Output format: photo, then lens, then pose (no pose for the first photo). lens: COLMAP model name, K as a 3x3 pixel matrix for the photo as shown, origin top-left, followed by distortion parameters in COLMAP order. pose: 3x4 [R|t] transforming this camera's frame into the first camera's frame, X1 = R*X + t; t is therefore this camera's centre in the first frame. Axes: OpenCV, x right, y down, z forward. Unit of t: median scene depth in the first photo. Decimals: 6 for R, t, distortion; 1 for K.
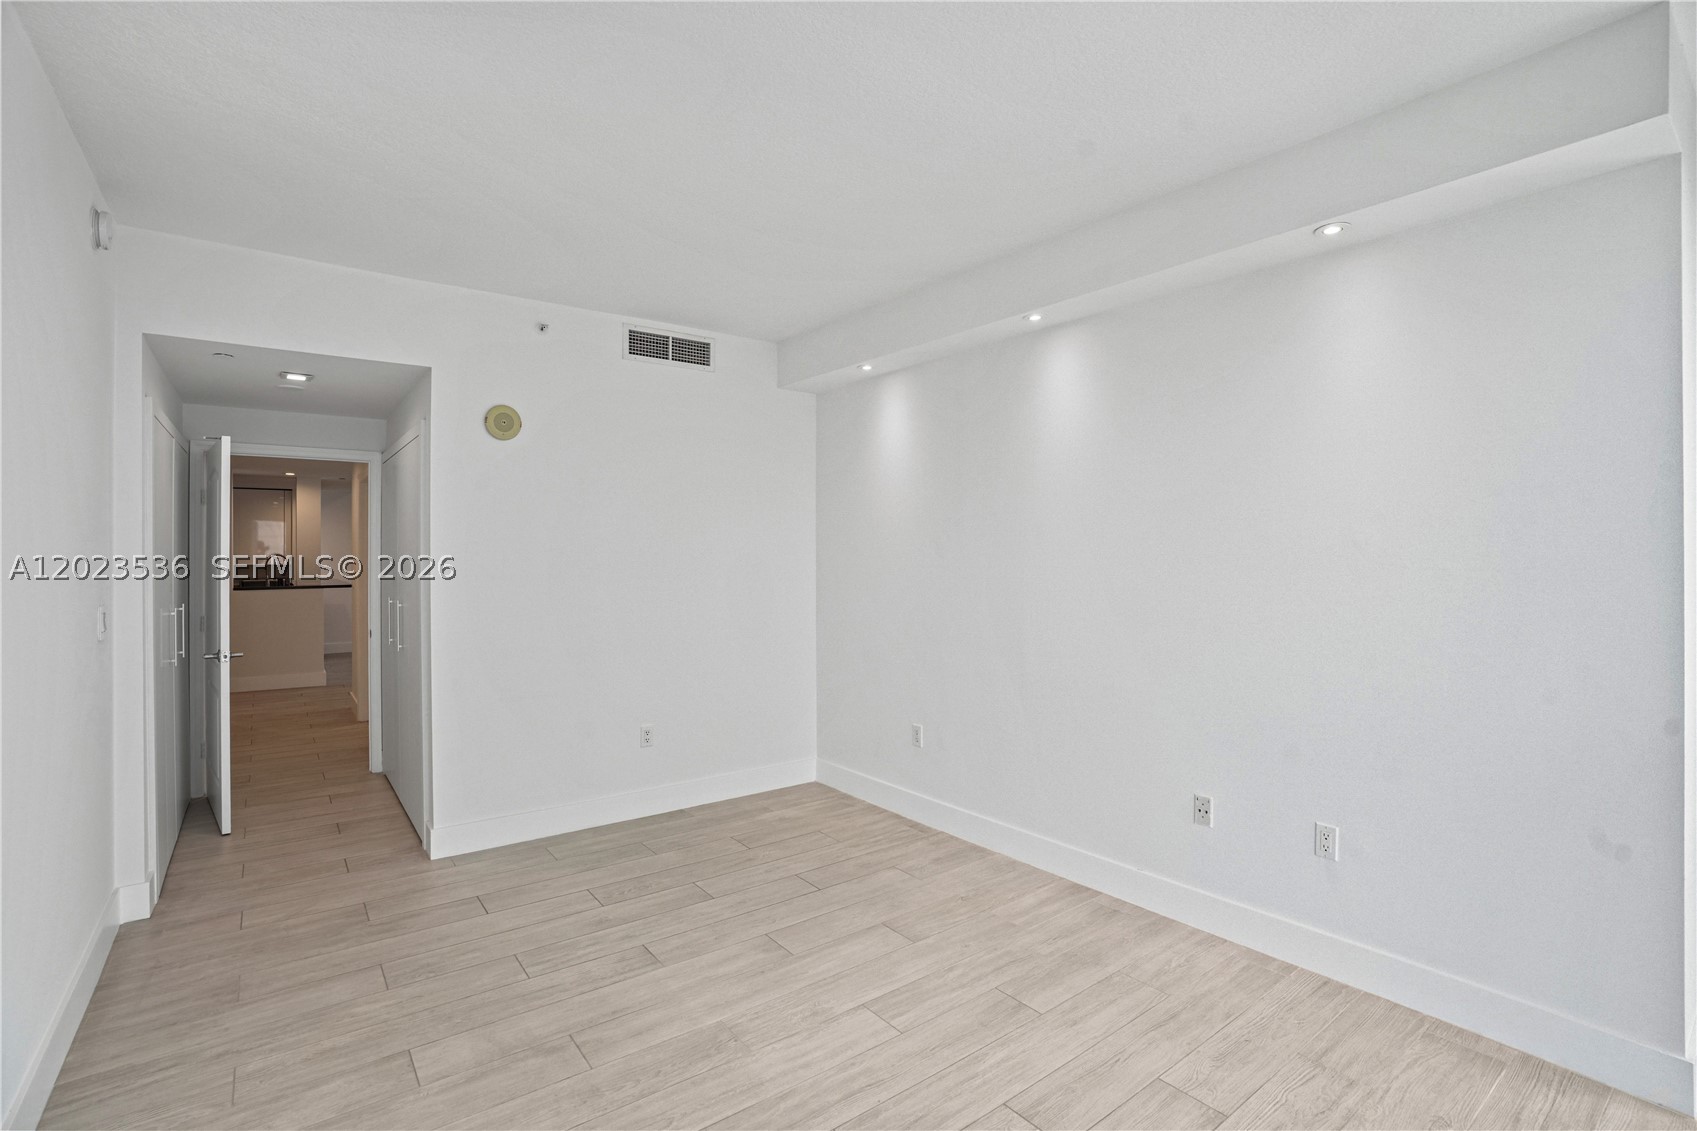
lens RADIAL K [[782.1, 0, 858.4], [0, 782.1, 570.1], [0, 0, 1]] dist [-0.022557, 0.003090]
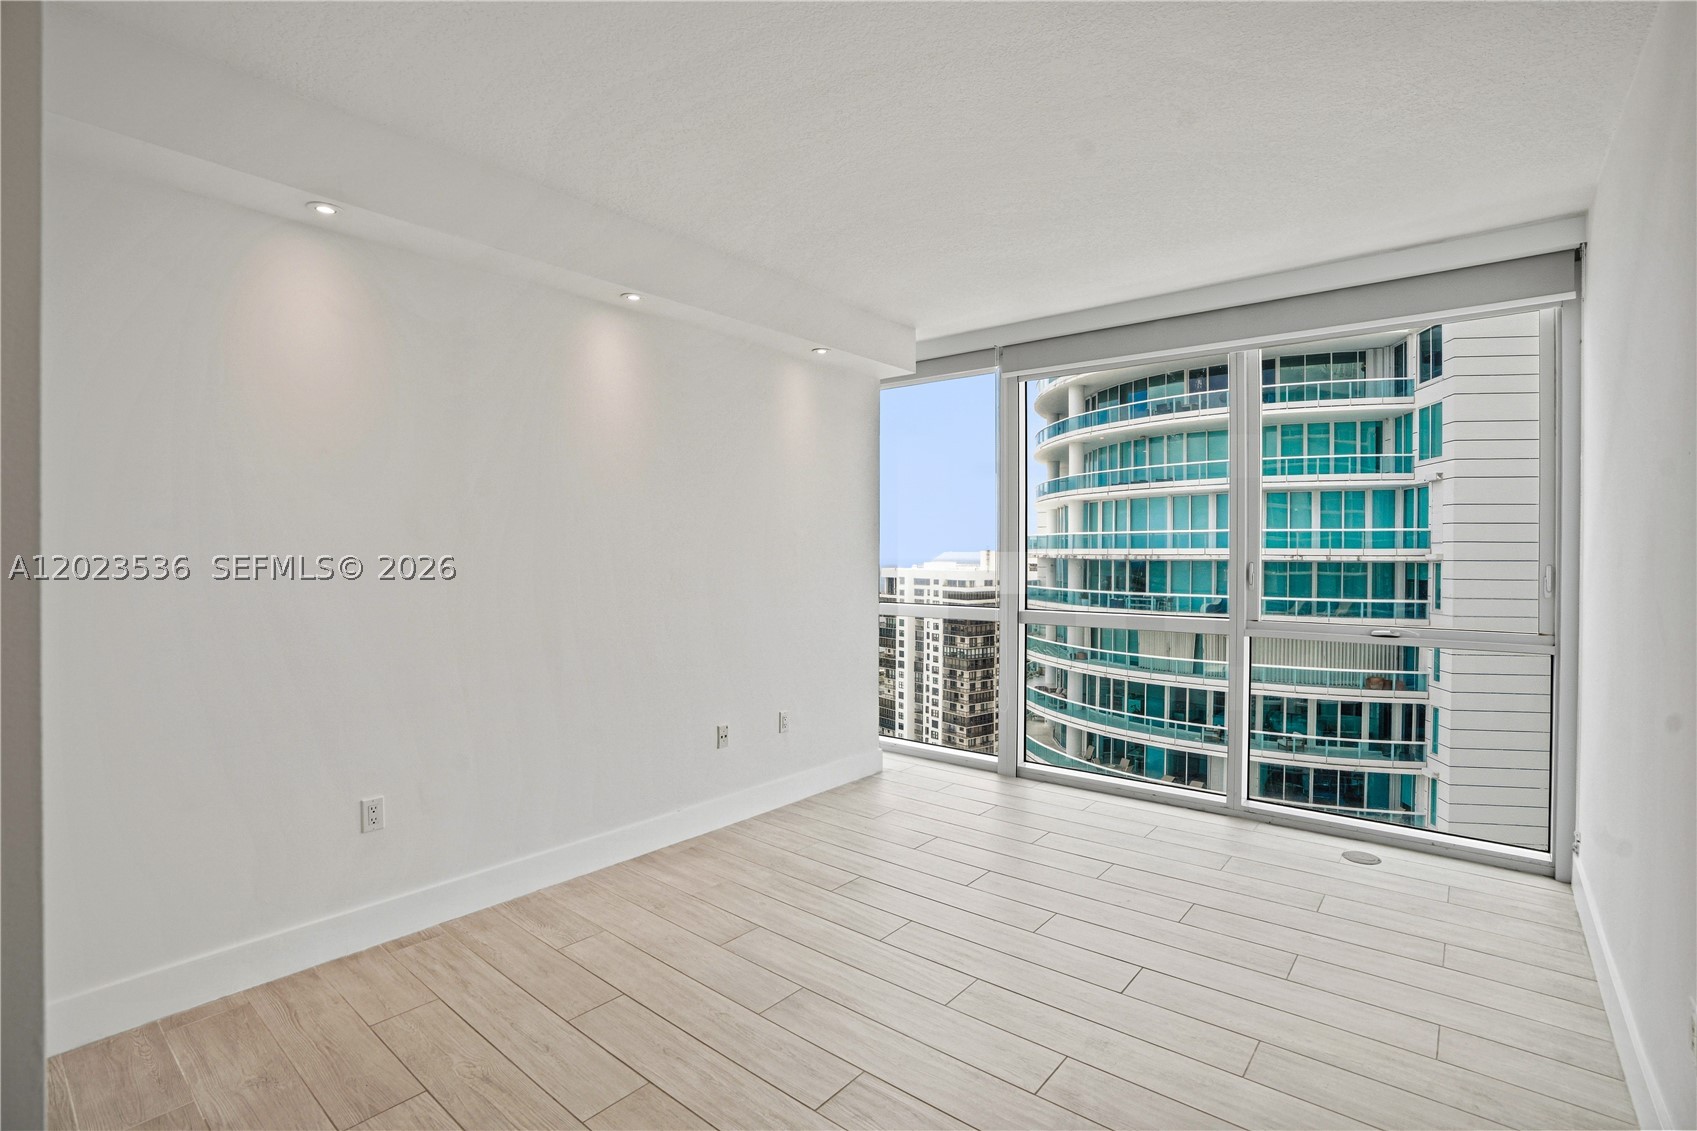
lens RADIAL K [[782.1, 0, 849.5], [0, 782.1, 561.9], [0, 0, 1]] dist [-0.022557, 0.003090]
pose [[-0.235229, 0.003480, 0.971934, -0.847442], [0.006418, 0.999977, -0.002028, 0.015591], [-0.971919, 0.005761, -0.235246, 1.034228]]
